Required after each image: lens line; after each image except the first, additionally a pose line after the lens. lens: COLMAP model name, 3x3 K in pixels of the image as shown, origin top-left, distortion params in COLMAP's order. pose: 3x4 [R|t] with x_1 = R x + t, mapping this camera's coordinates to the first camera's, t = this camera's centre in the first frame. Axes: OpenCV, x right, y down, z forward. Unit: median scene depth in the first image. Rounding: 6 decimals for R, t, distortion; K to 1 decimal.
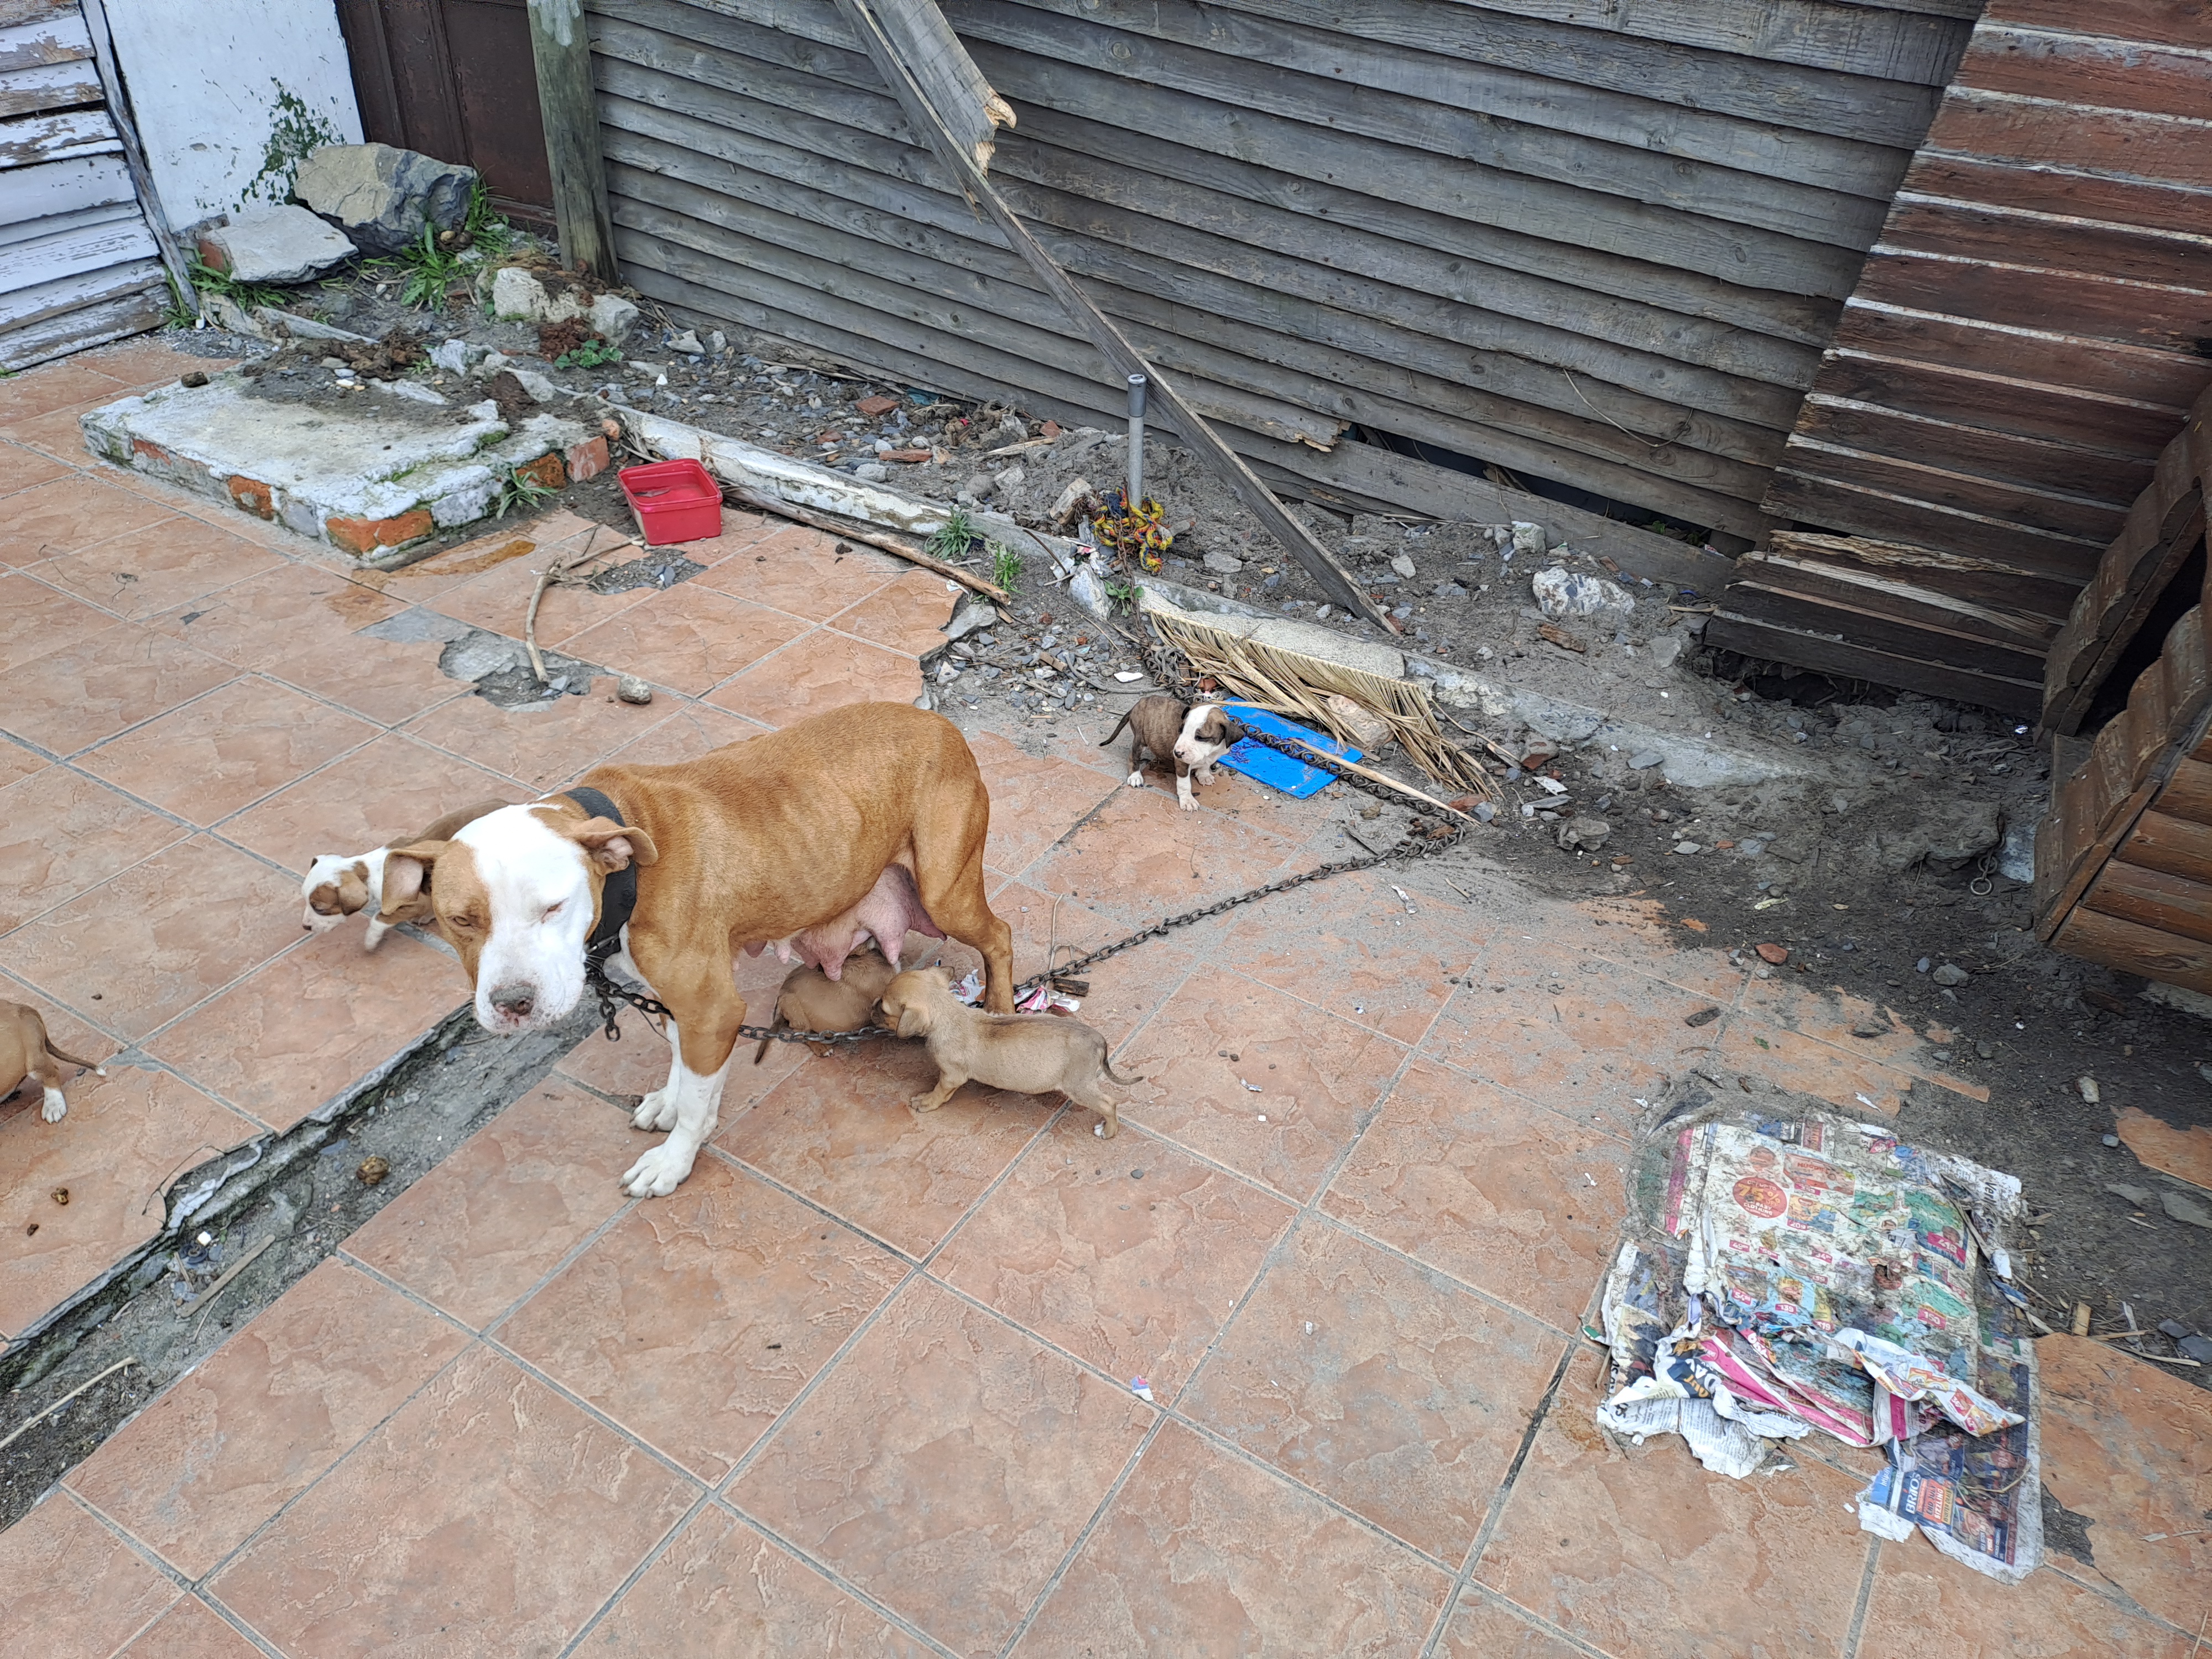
lens RADIAL K [[1644.6, 0, 1165.8], [0, 1644.6, 878.4], [0, 0, 1]] dist [0.026923, -0.008007]
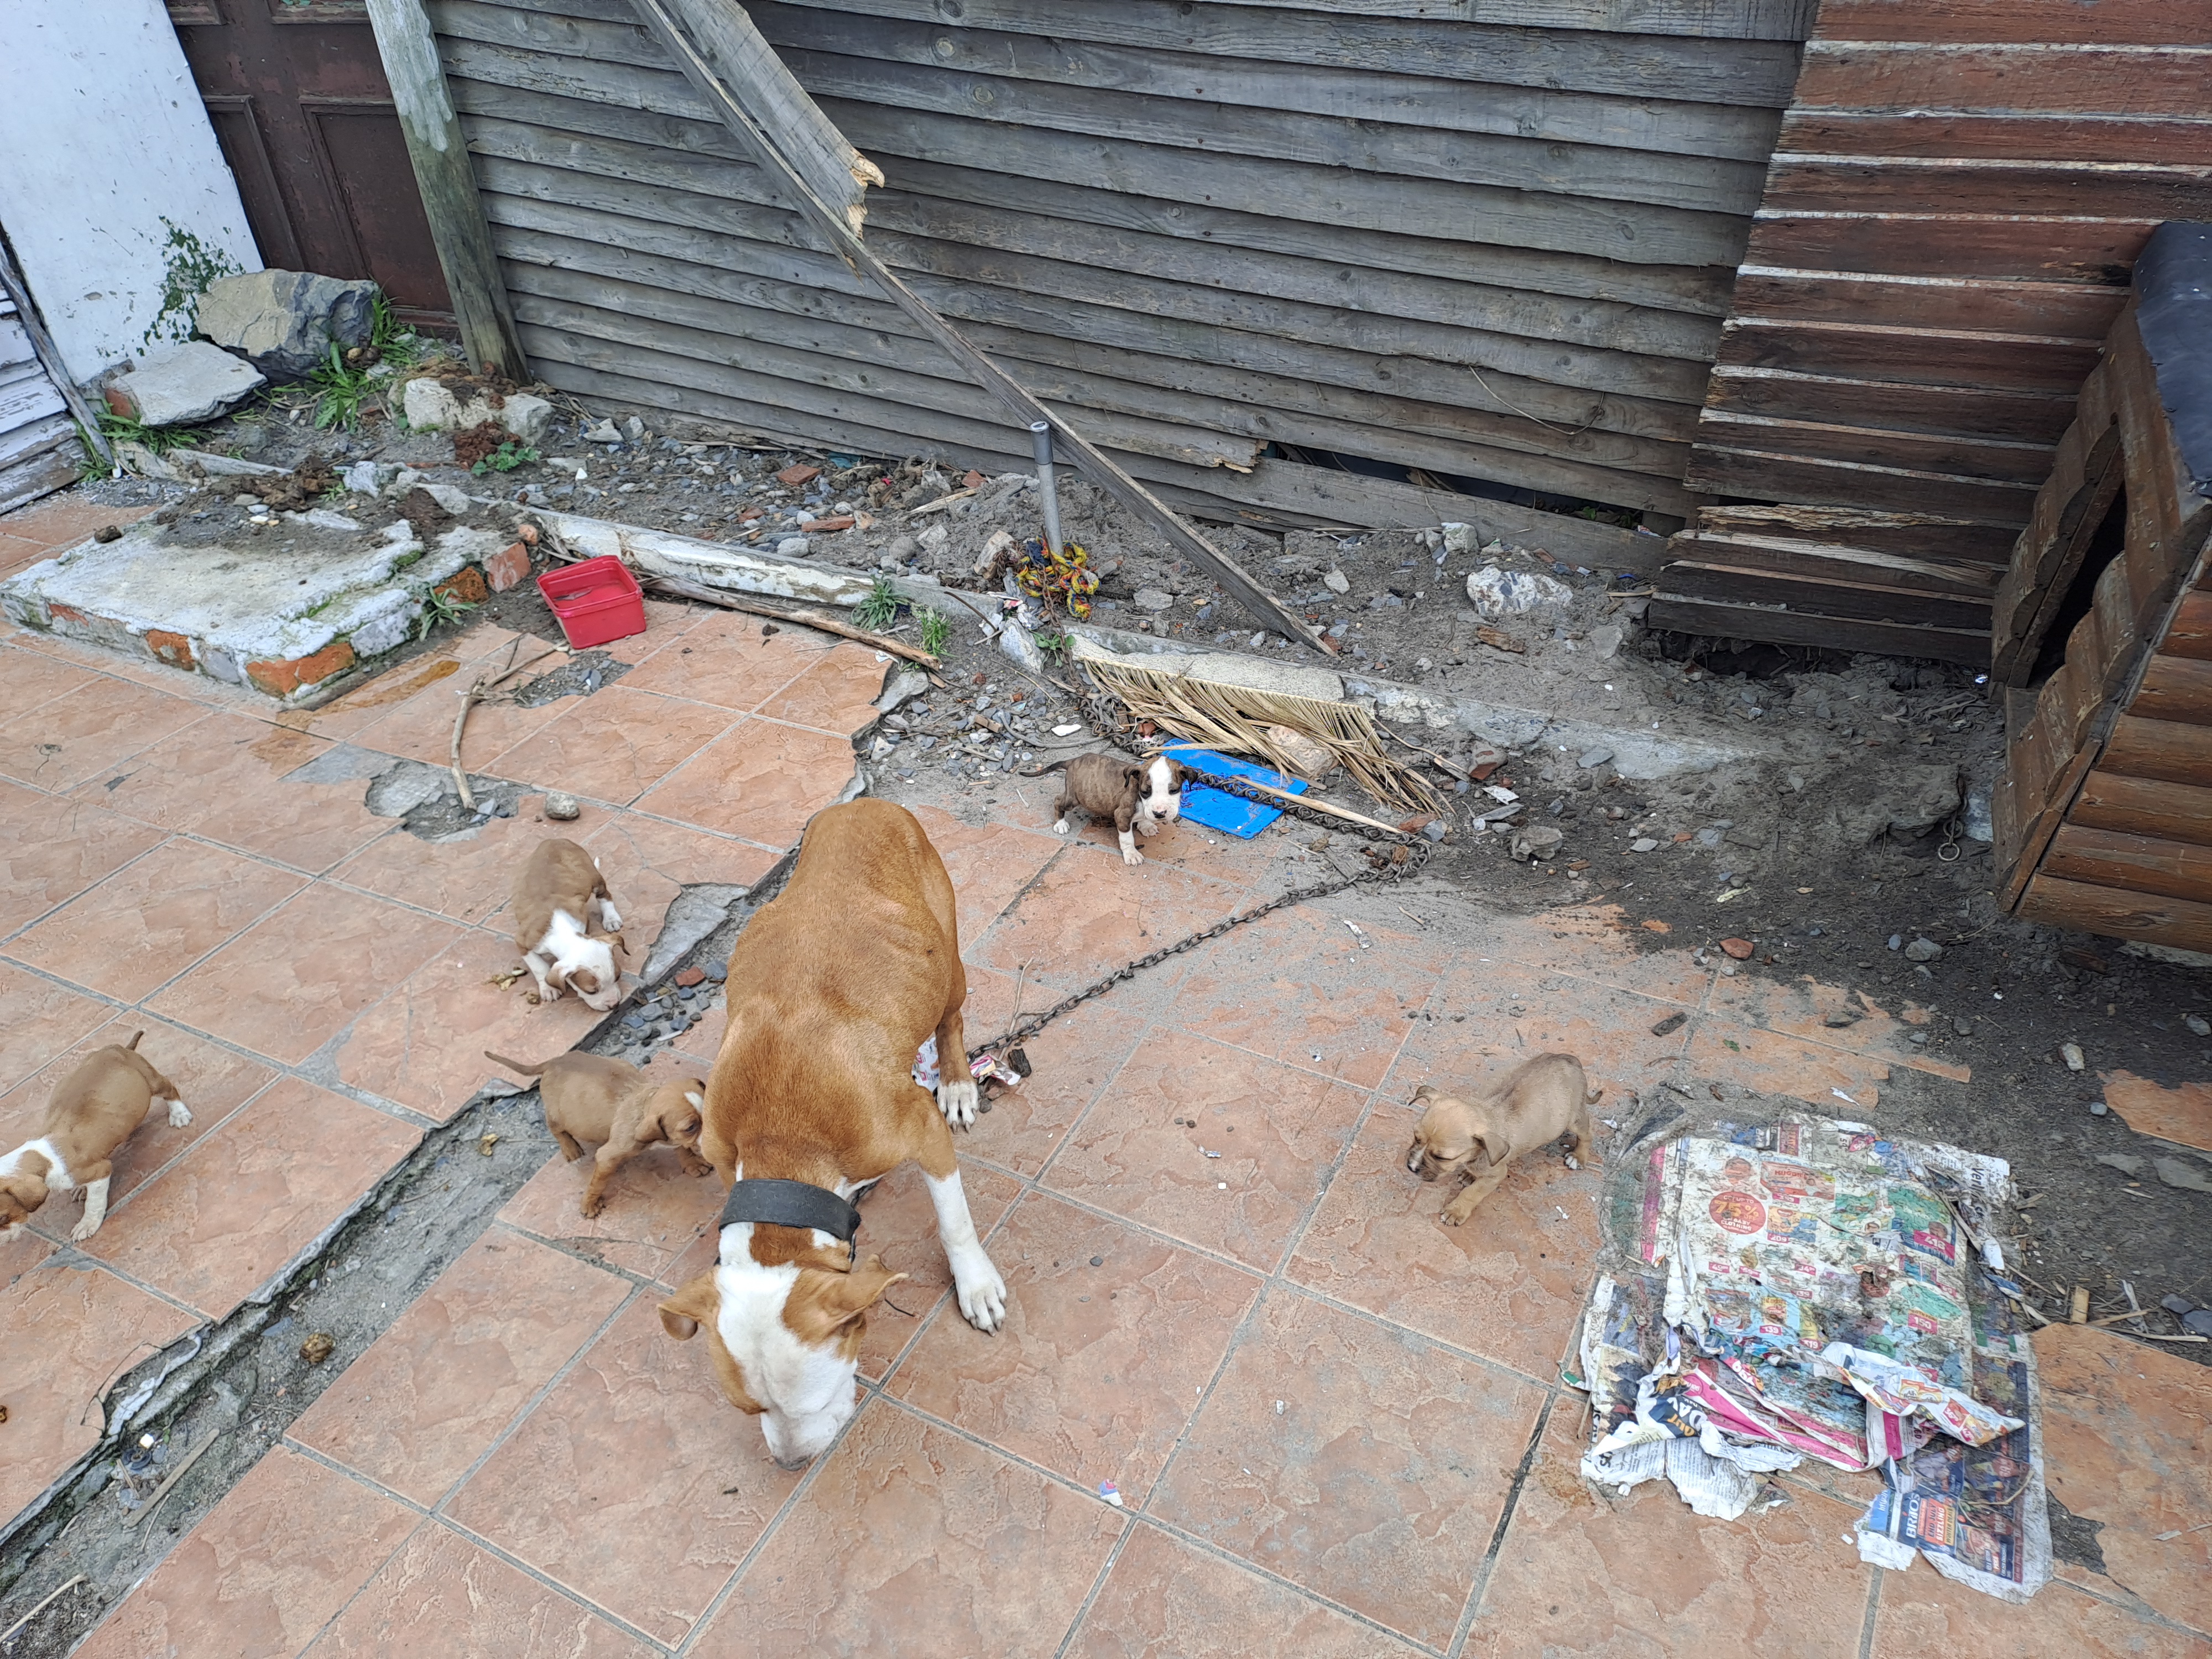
lens RADIAL K [[1641.5, 0, 1177.2], [0, 1641.5, 896.1], [0, 0, 1]] dist [0.028137, -0.012350]
pose [[0.993243, -0.114747, -0.017384, 0.053968], [0.114936, 0.993319, 0.010321, -0.029372], [0.016083, -0.012249, 0.999796, 0.023358]]
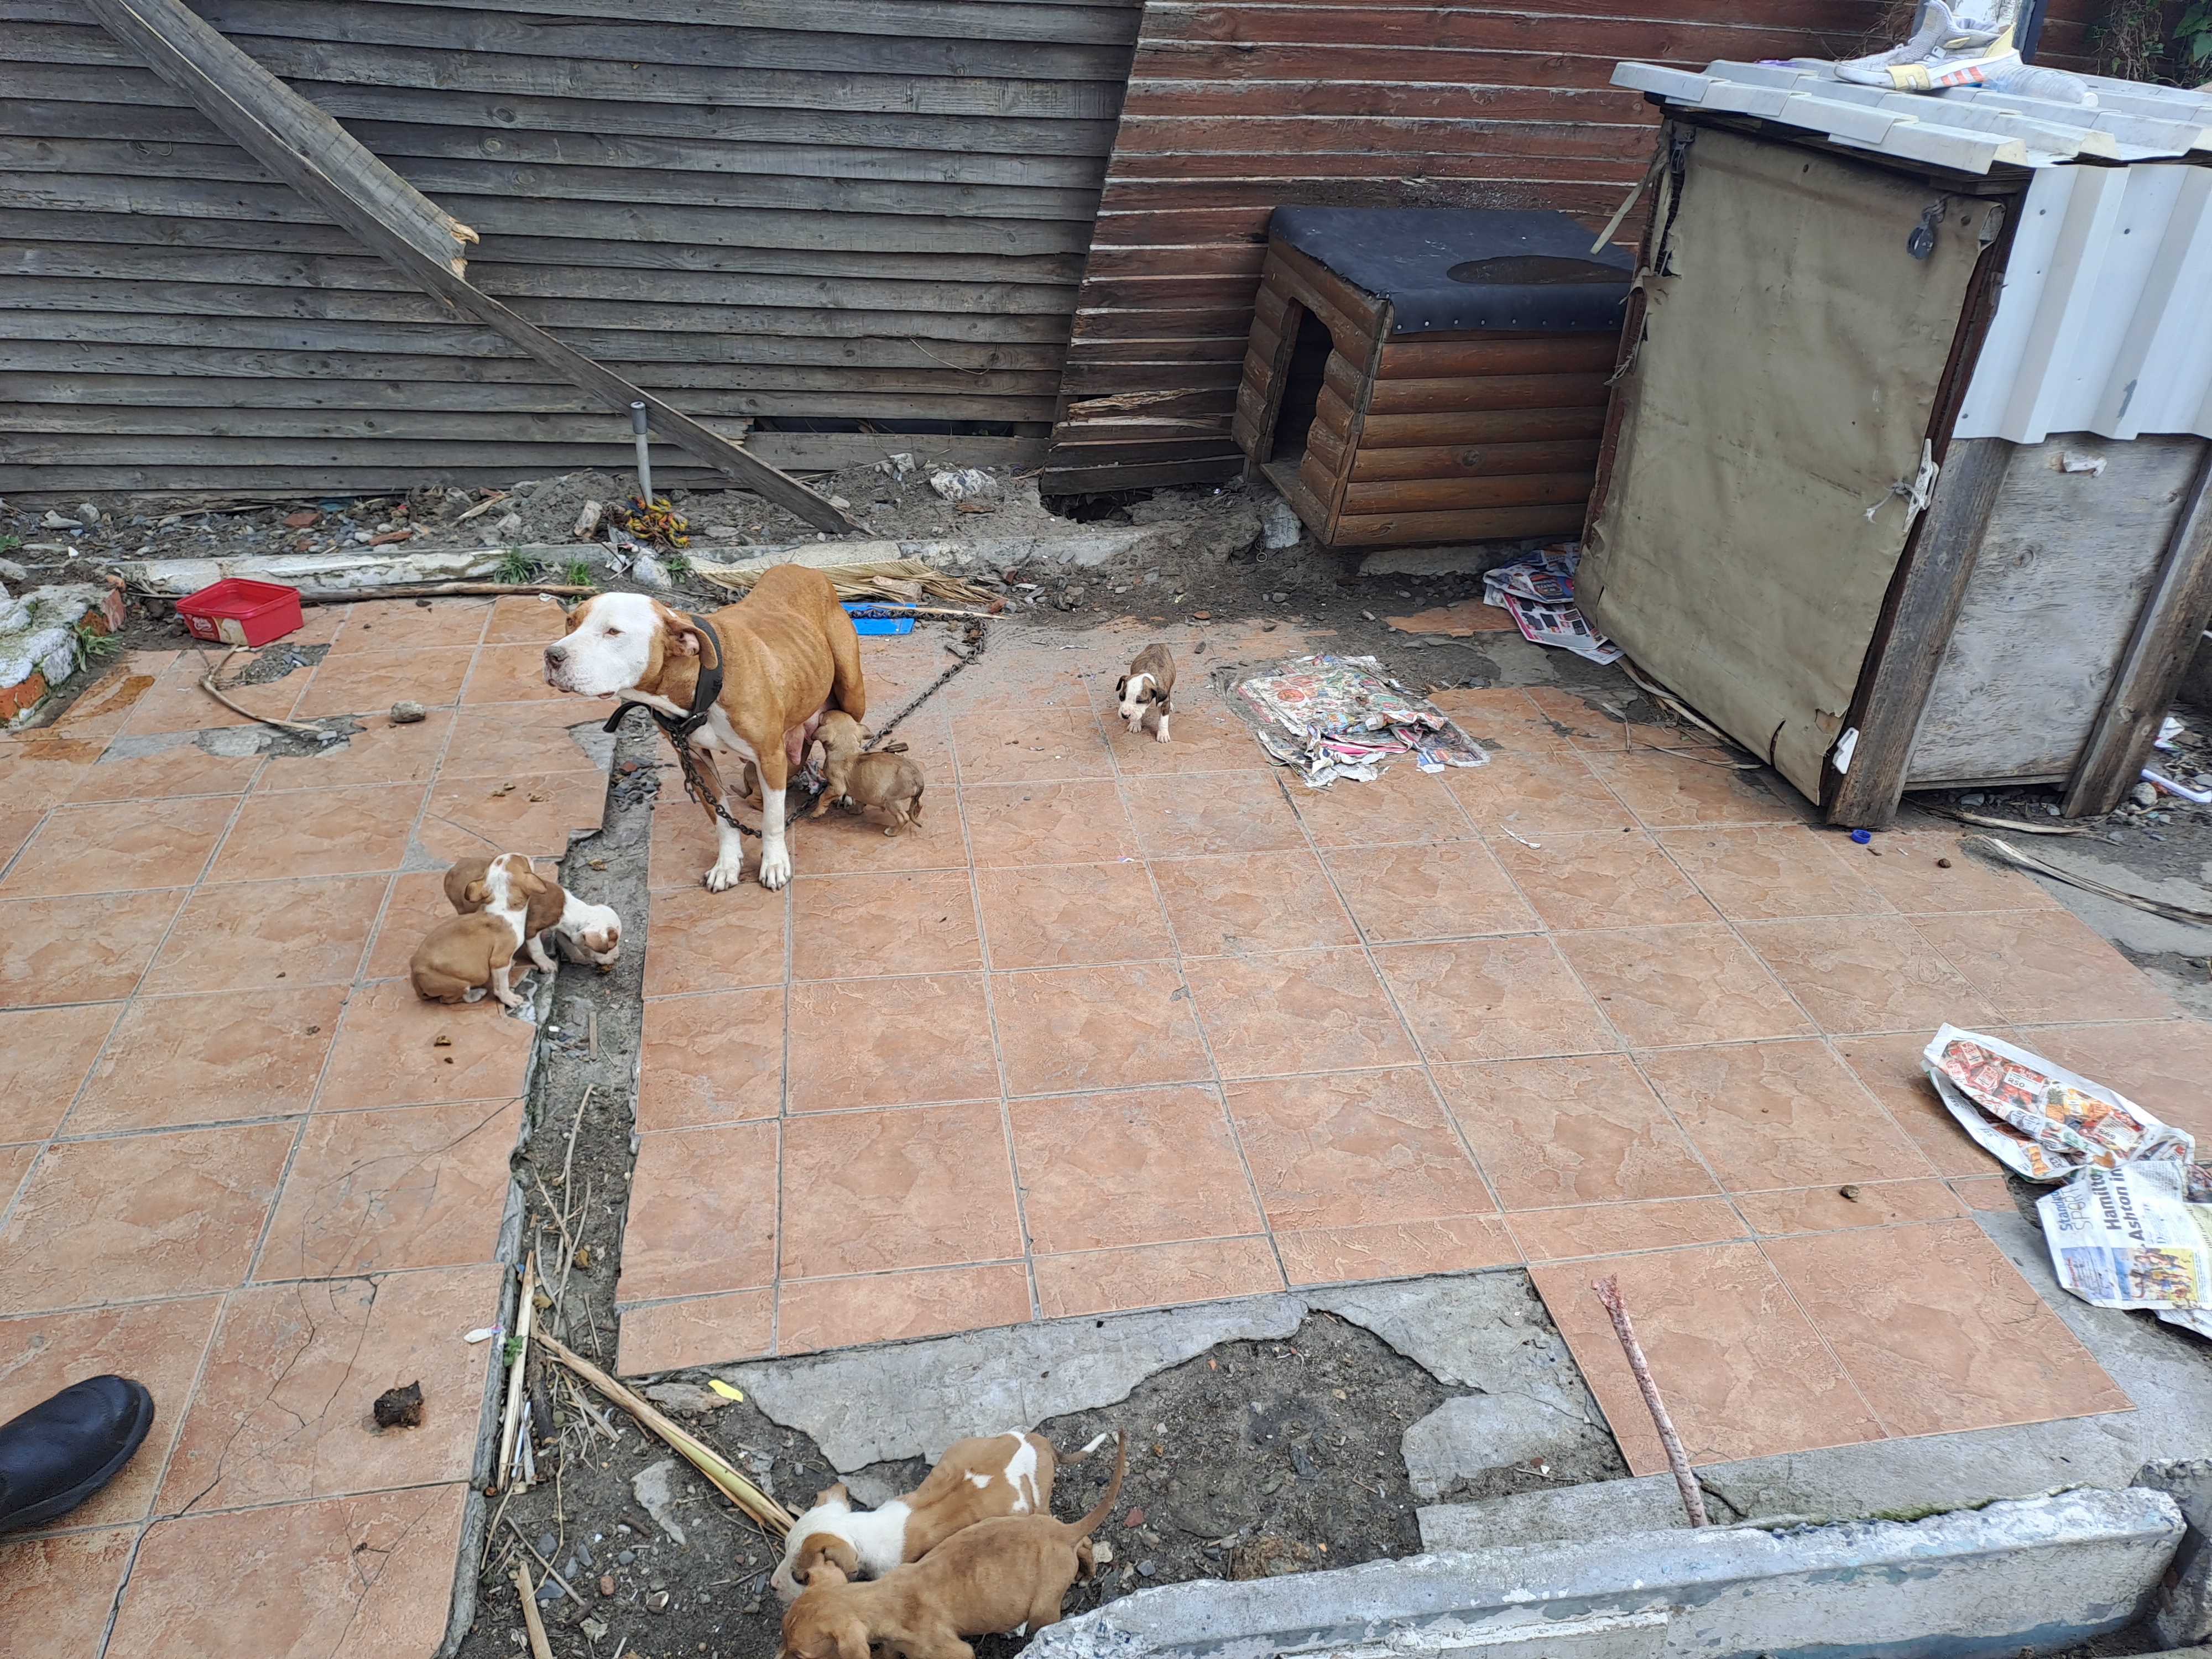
lens RADIAL K [[1556.8, 0, 1144.5], [0, 1556.8, 867.0], [0, 0, 1]] dist [0.148025, -0.195194]
pose [[0.756513, -0.370445, 0.538942, -0.602136], [0.403468, 0.912947, 0.061170, 0.145667], [-0.514685, 0.171170, 0.840119, -0.276888]]
